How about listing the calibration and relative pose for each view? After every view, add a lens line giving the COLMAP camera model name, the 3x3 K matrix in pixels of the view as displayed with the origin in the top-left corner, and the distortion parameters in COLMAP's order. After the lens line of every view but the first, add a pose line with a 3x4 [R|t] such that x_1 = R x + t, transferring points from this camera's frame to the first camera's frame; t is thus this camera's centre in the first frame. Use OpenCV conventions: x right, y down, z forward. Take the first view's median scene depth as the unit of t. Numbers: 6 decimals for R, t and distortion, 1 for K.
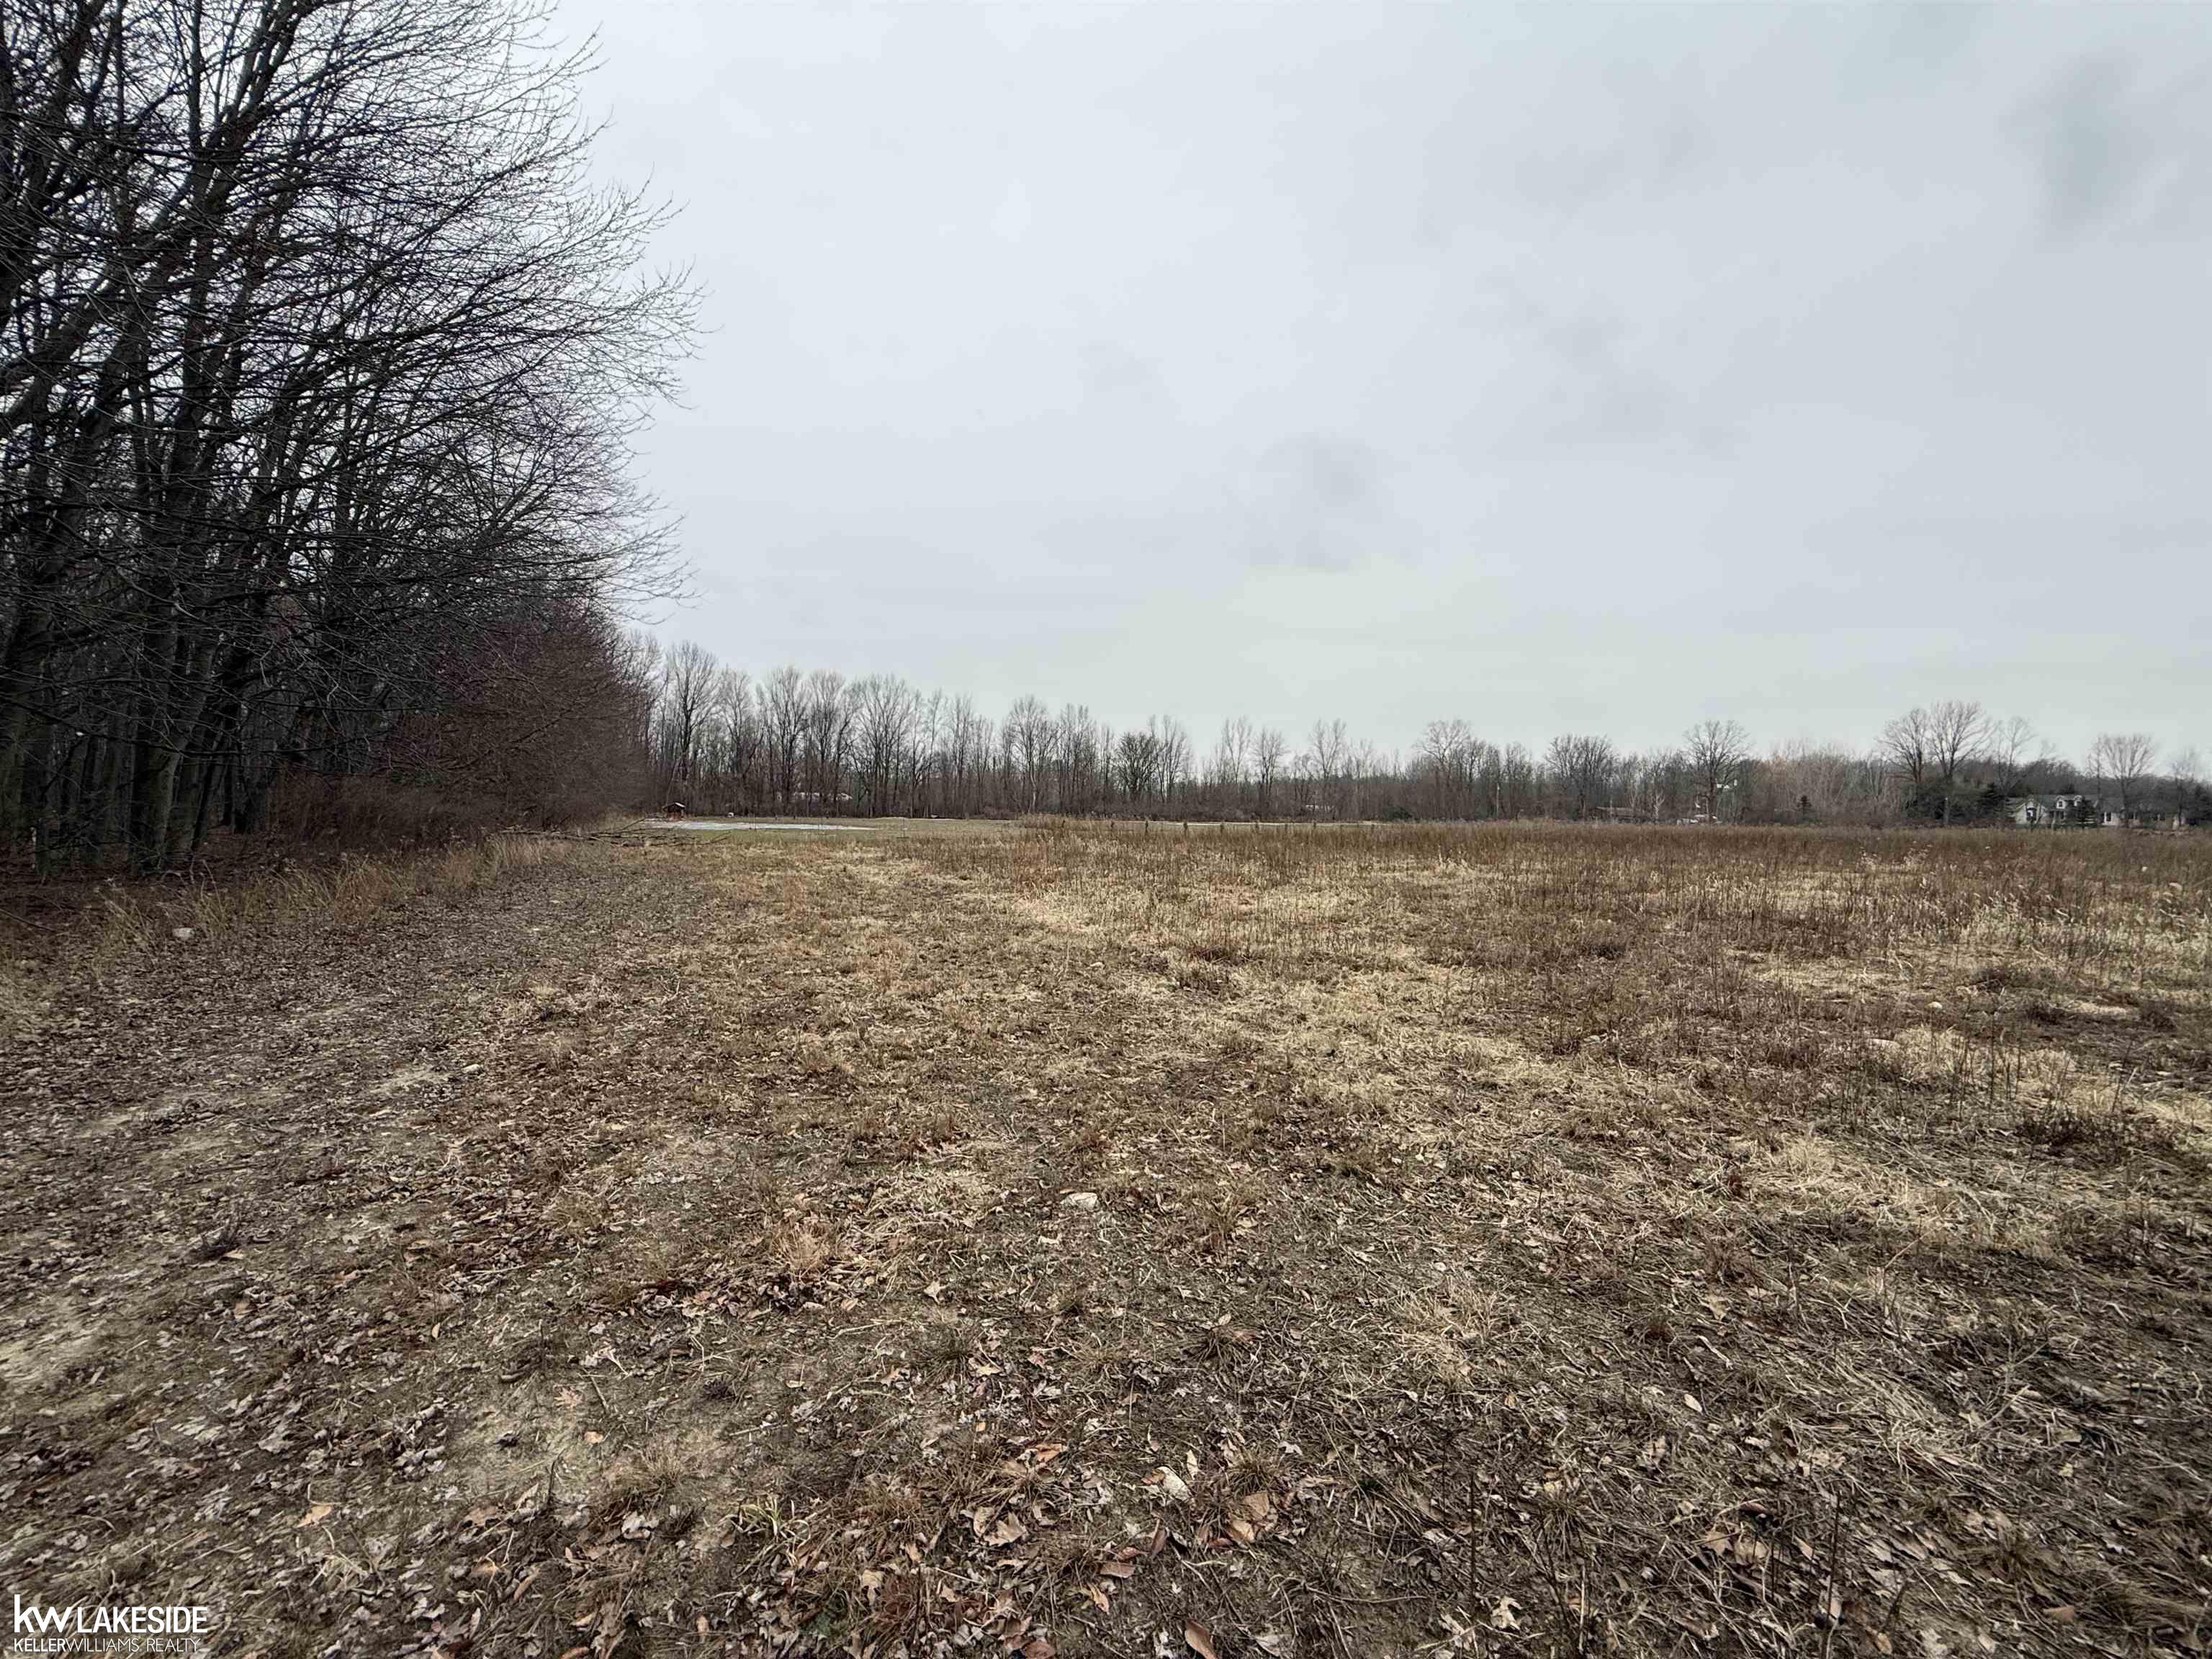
lens RADIAL K [[876.0, 0, 1098.4], [0, 876.0, 832.0], [0, 0, 1]] dist [-0.000396, 0.000167]
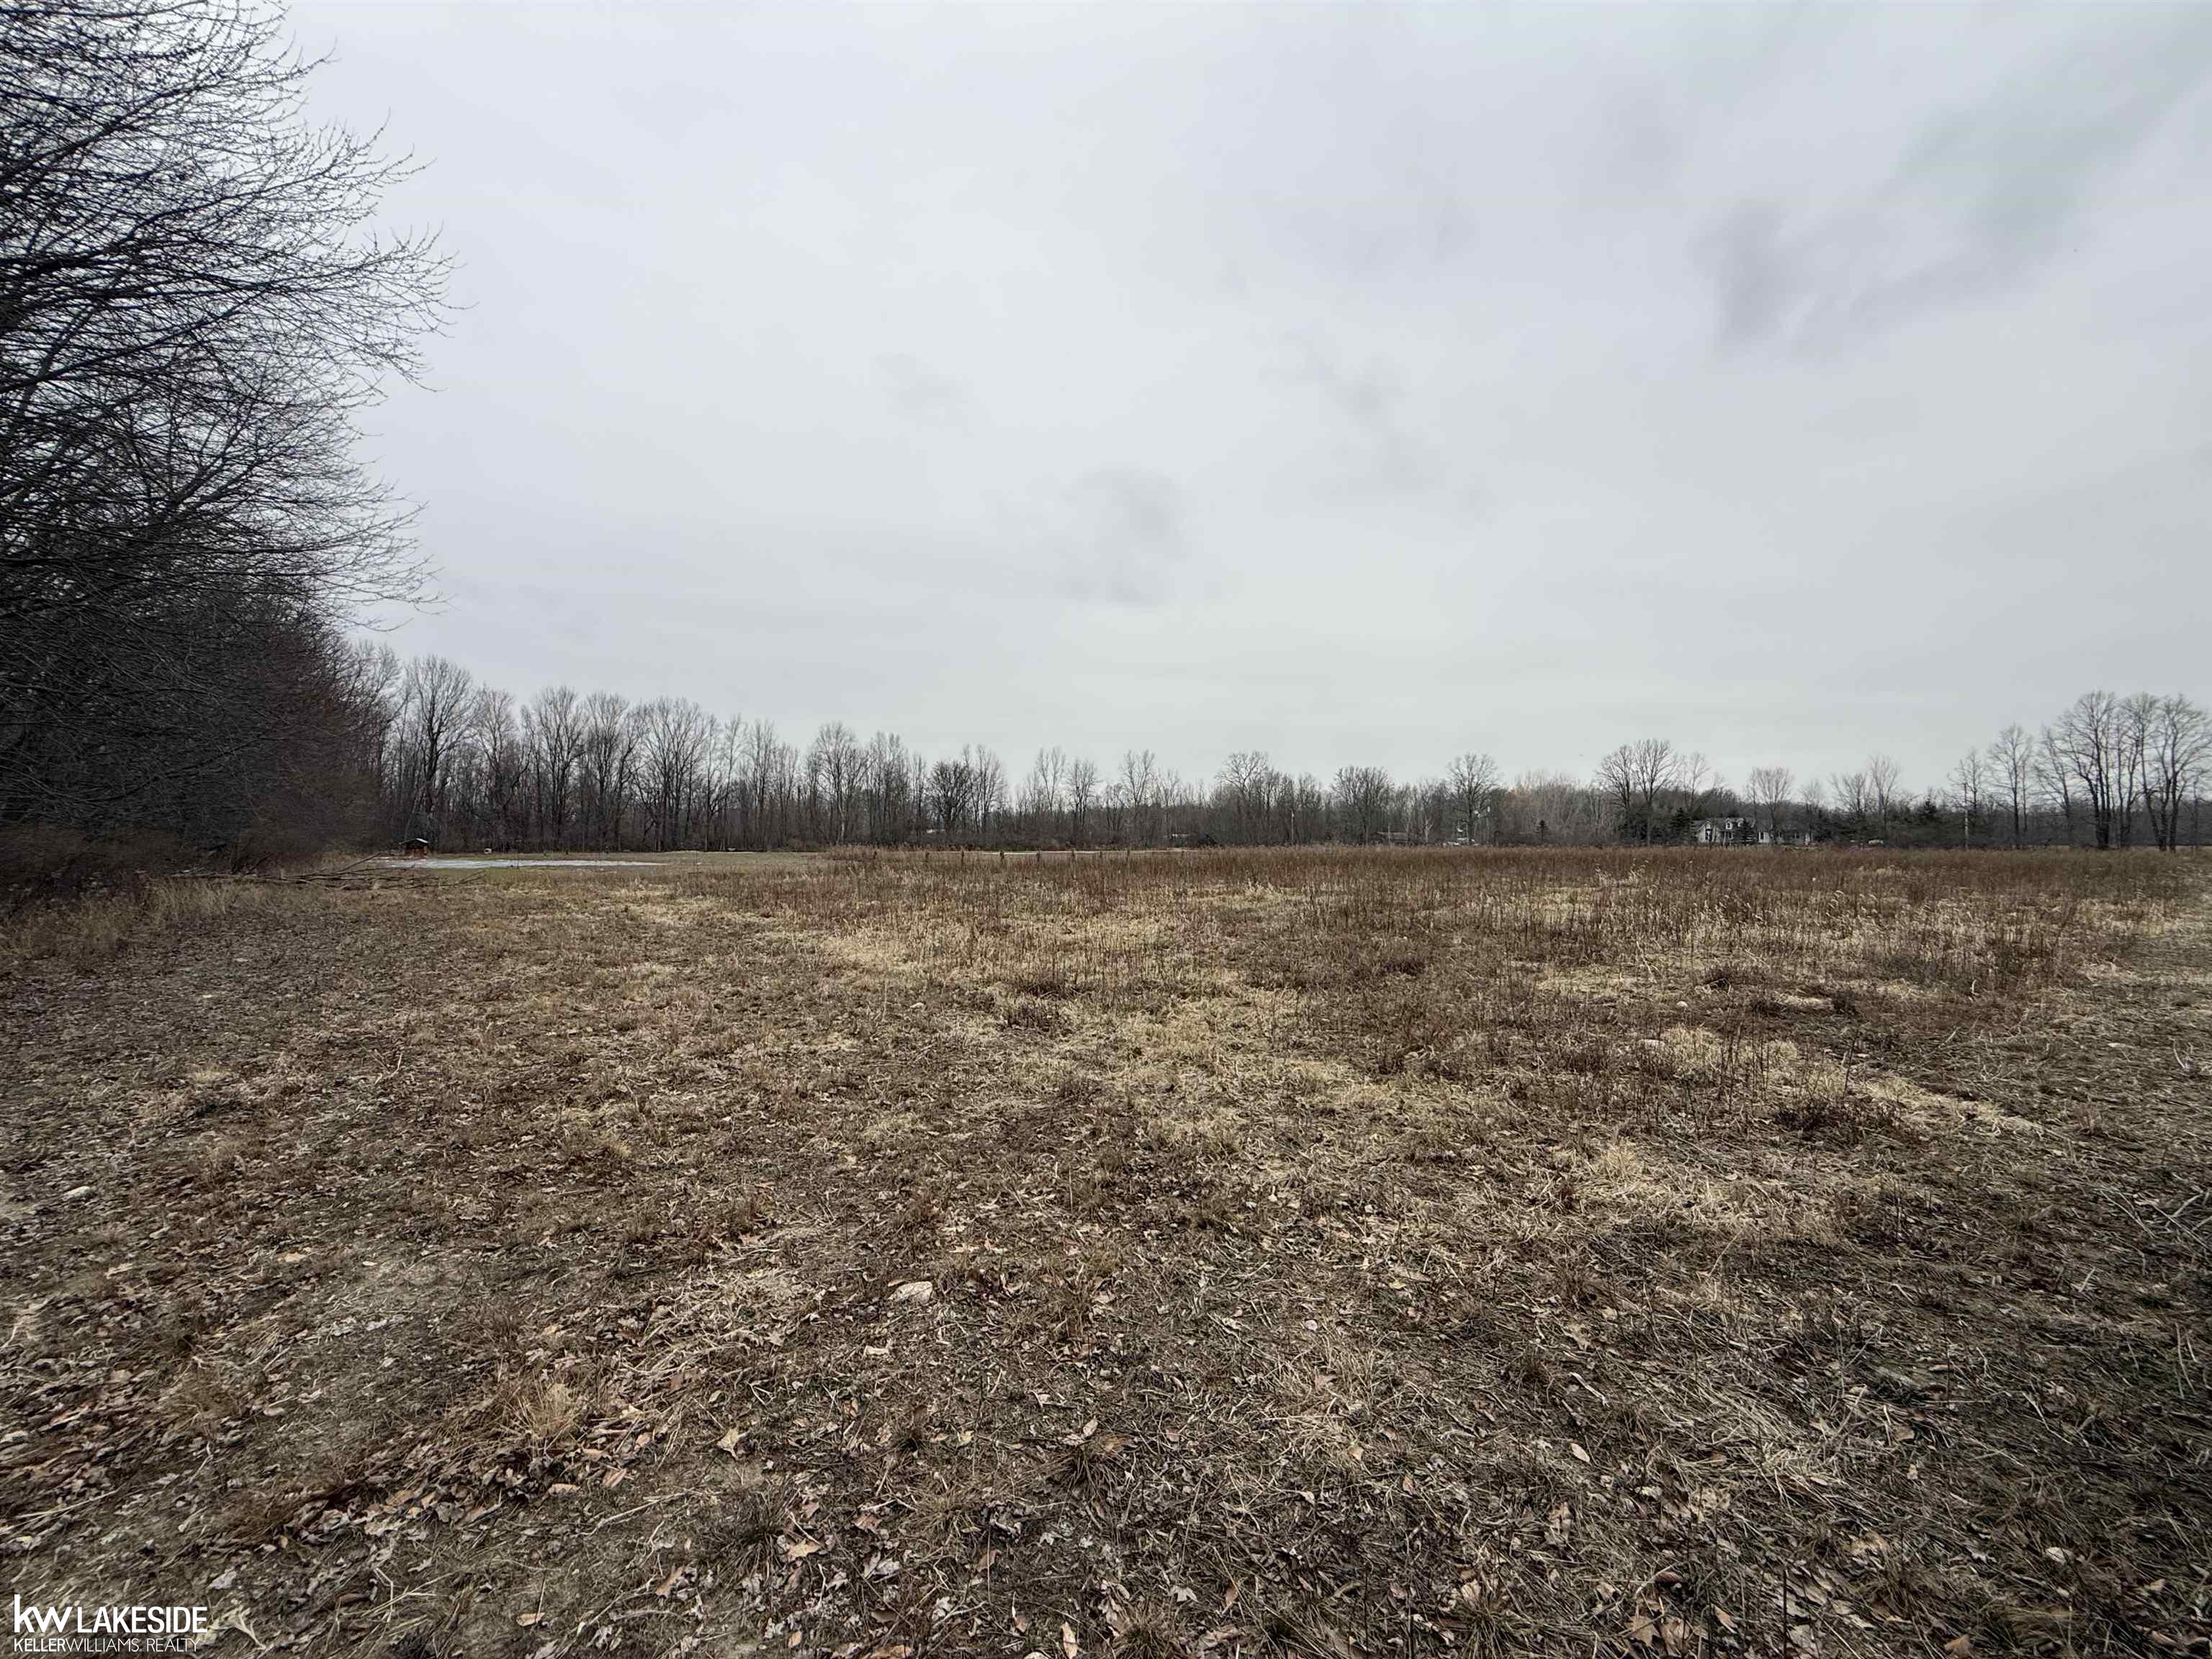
lens RADIAL K [[876.0, 0, 1097.8], [0, 876.0, 829.0], [0, 0, 1]] dist [-0.000396, 0.000167]
pose [[0.977925, -0.009792, 0.208726, -0.008610], [0.017507, 0.999229, -0.035149, -0.000365], [-0.208221, 0.038028, 0.977342, 0.051218]]
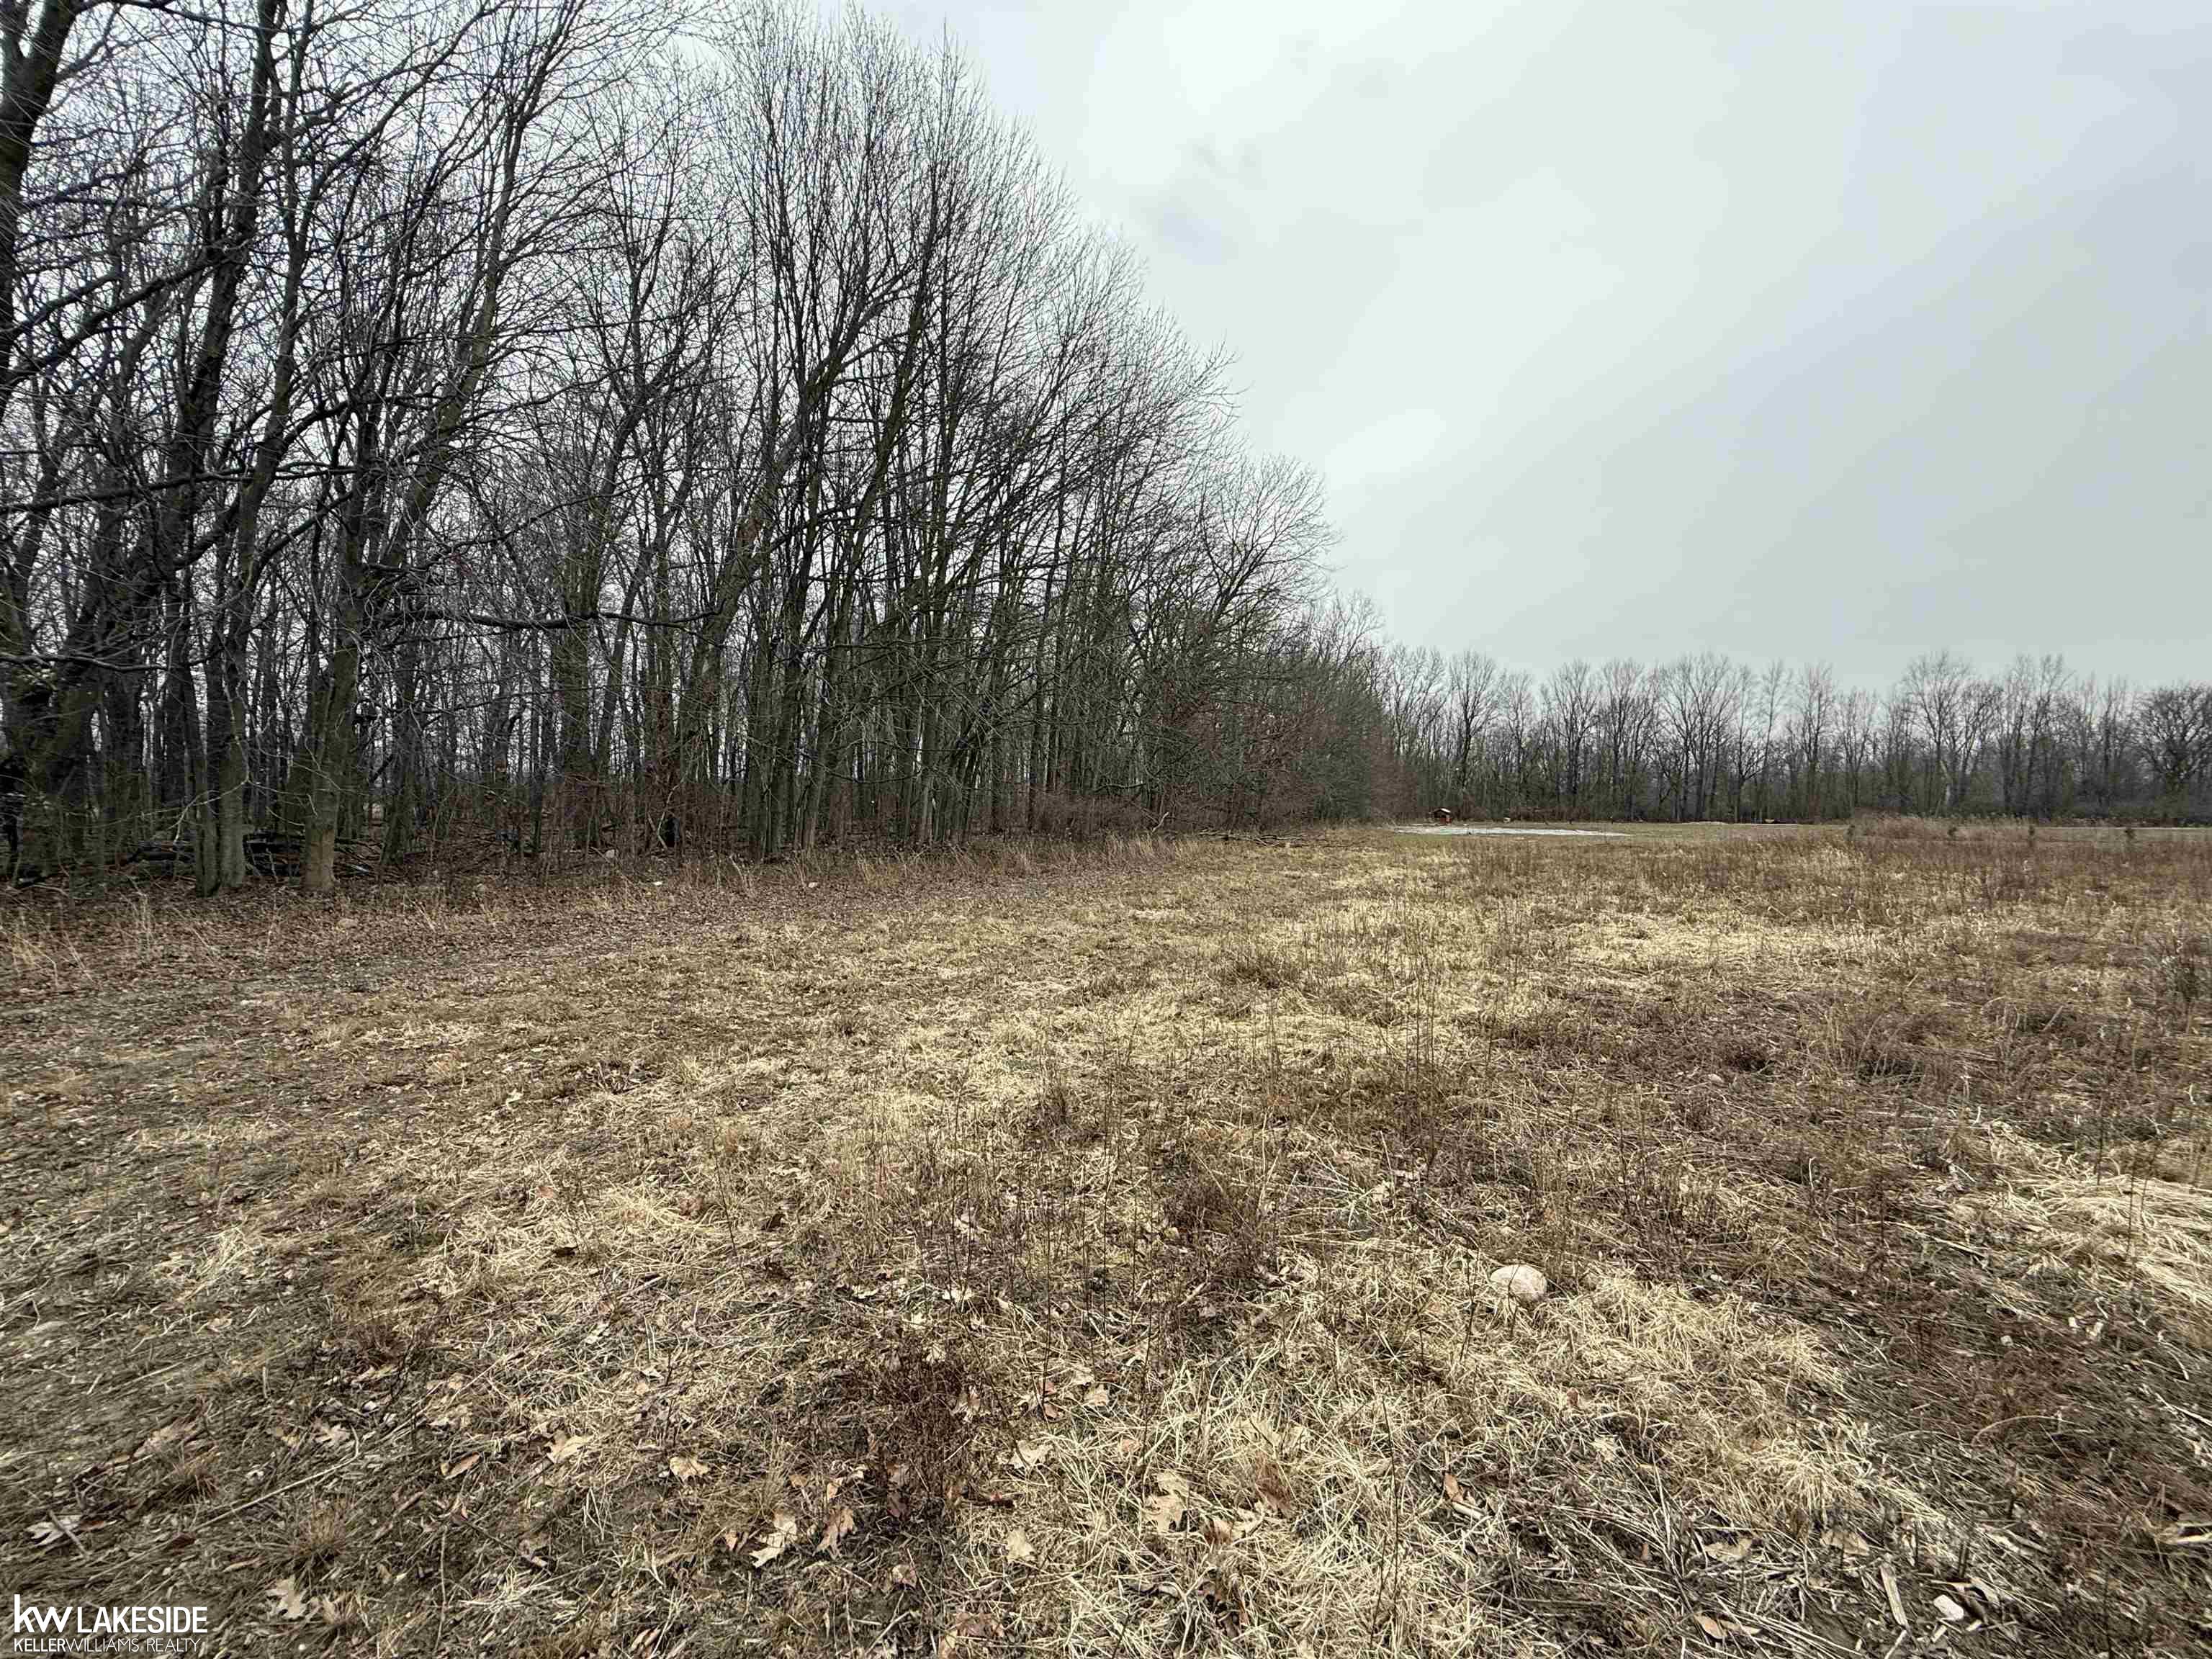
lens RADIAL K [[876.0, 0, 1100.1], [0, 876.0, 827.4], [0, 0, 1]] dist [-0.000396, 0.000167]
pose [[0.629203, 0.003012, -0.777235, 0.795527], [-0.011271, 0.999923, -0.005250, -0.013140], [0.777159, 0.012064, 0.629189, 0.327797]]
